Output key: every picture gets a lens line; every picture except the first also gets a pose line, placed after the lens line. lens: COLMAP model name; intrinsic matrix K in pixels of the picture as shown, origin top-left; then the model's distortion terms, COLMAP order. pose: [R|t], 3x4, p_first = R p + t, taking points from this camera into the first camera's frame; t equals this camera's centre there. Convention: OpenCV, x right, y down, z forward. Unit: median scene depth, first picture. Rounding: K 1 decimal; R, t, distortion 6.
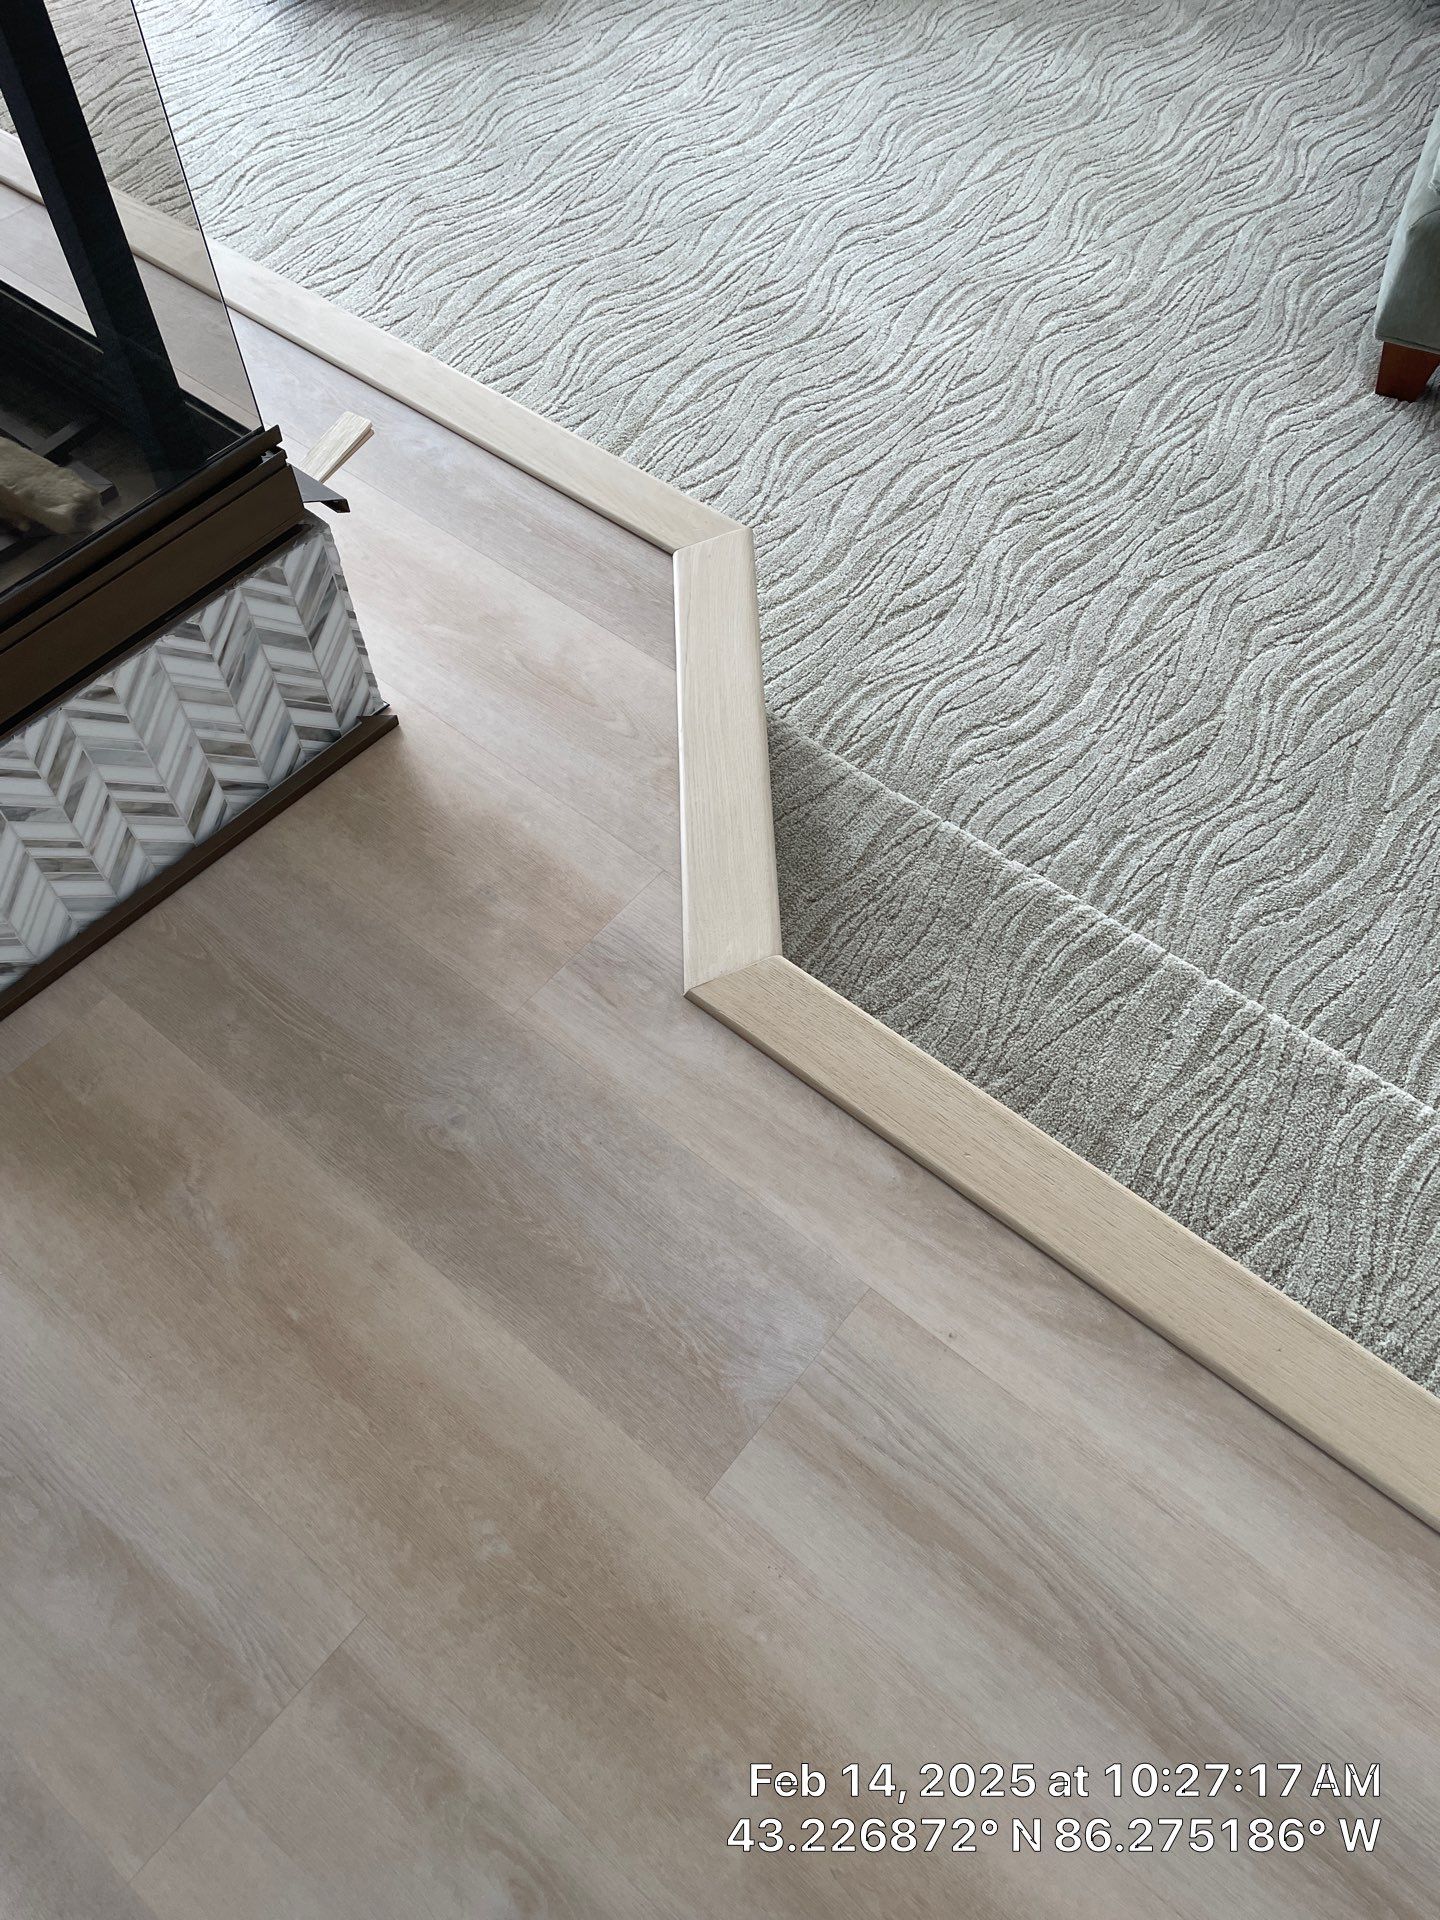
lens RADIAL K [[1450.3, 0, 724.0], [0, 1450.3, 964.4], [0, 0, 1]] dist [0.068556, -0.093645]
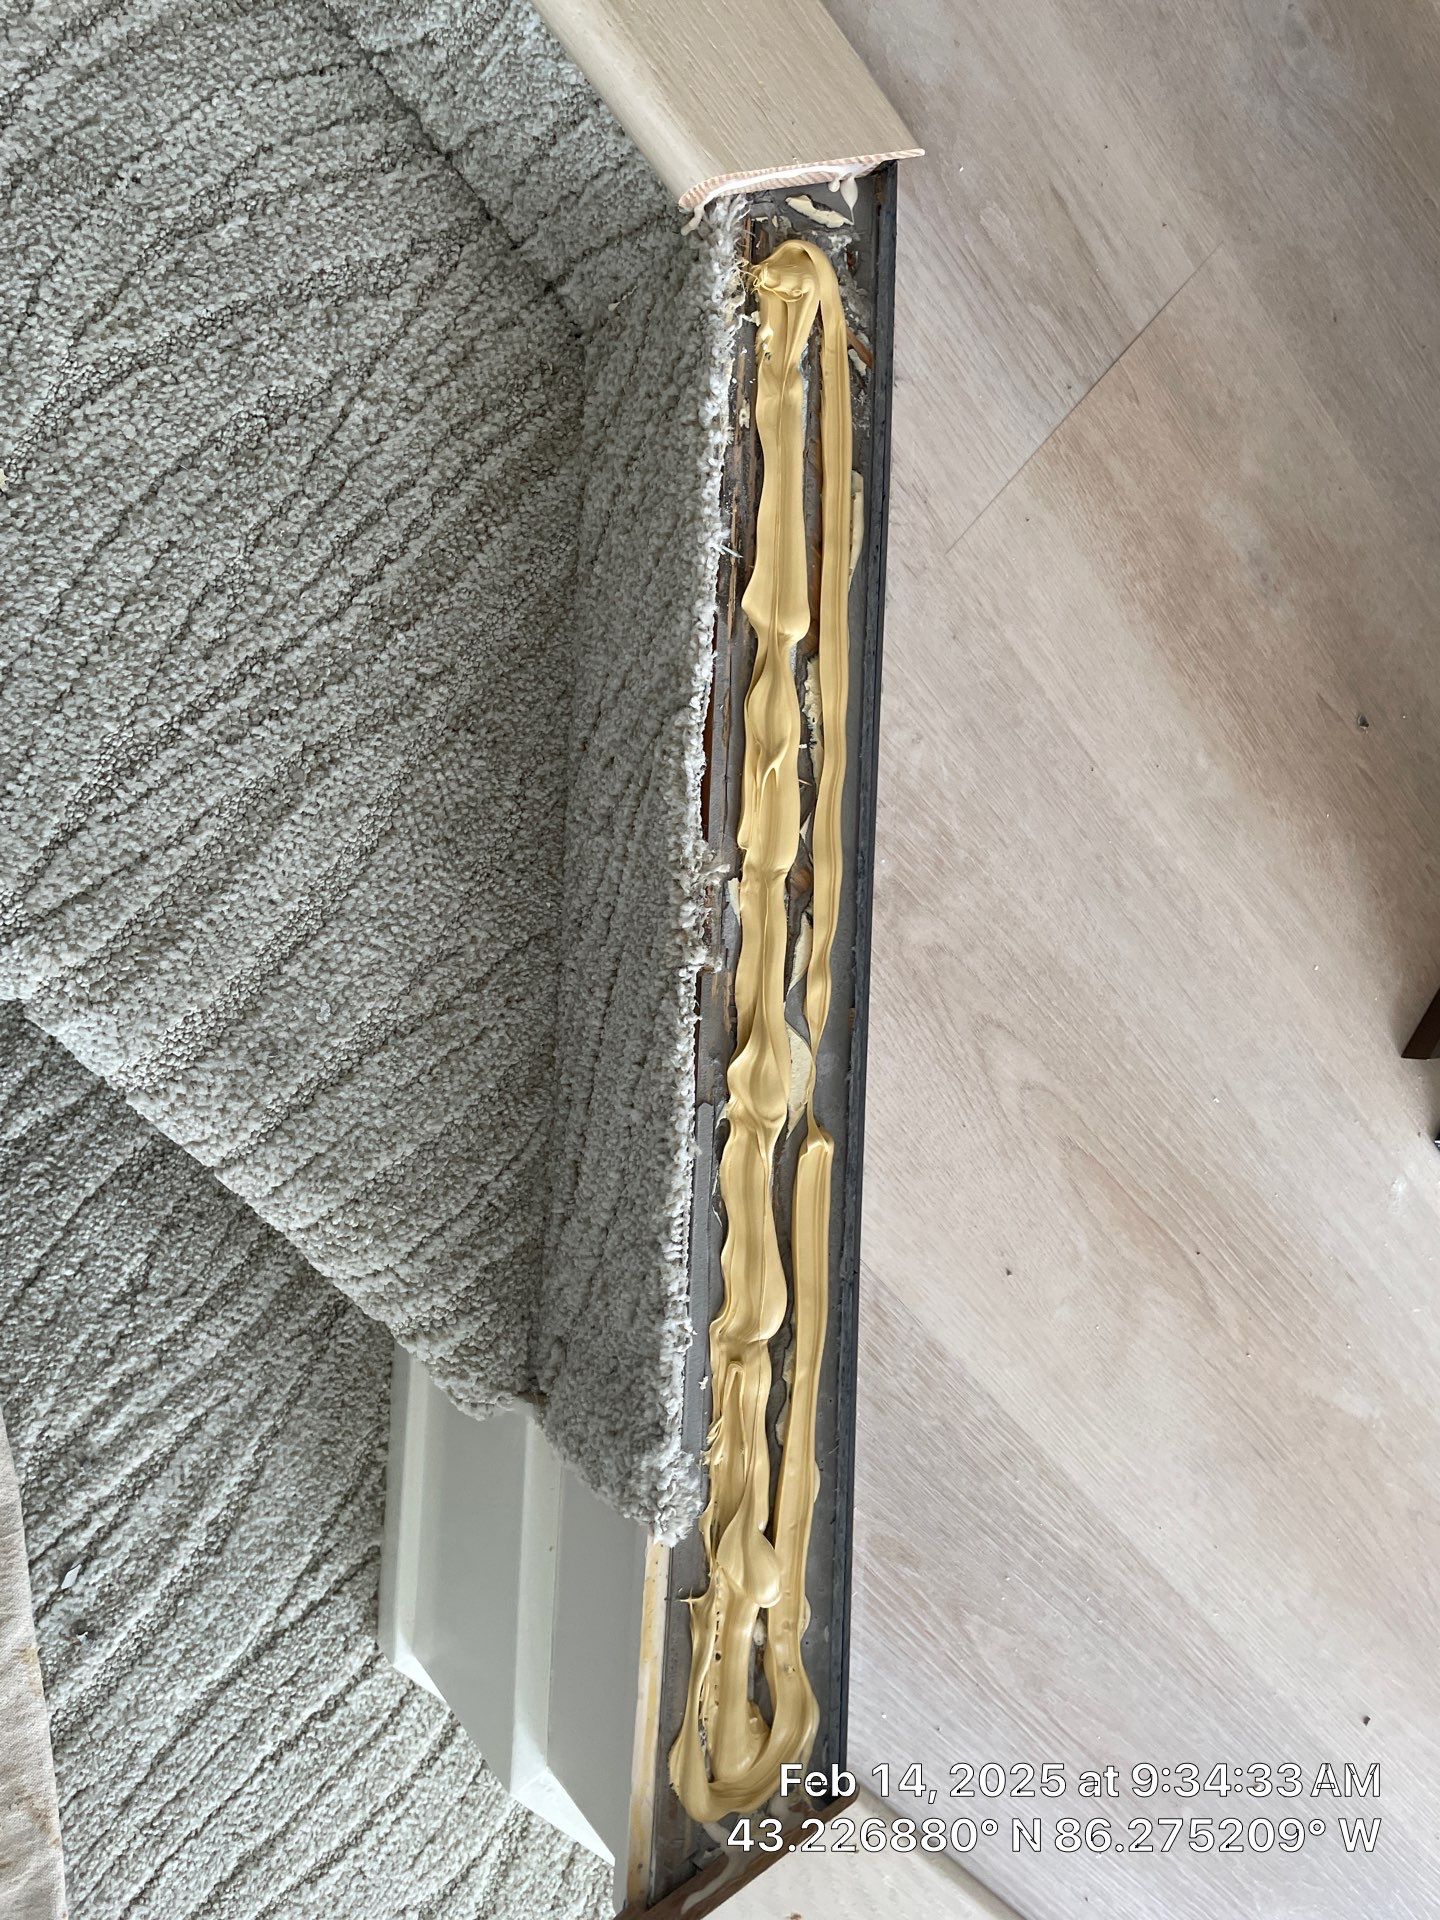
lens RADIAL K [[1450.3, 0, 728.8], [0, 1450.3, 942.1], [0, 0, 1]] dist [0.068556, -0.093645]
pose [[-0.878337, -0.086368, -0.470175, 0.168731], [-0.199816, -0.827172, 0.525224, -0.317995], [-0.434278, 0.555272, 0.709278, 0.749524]]
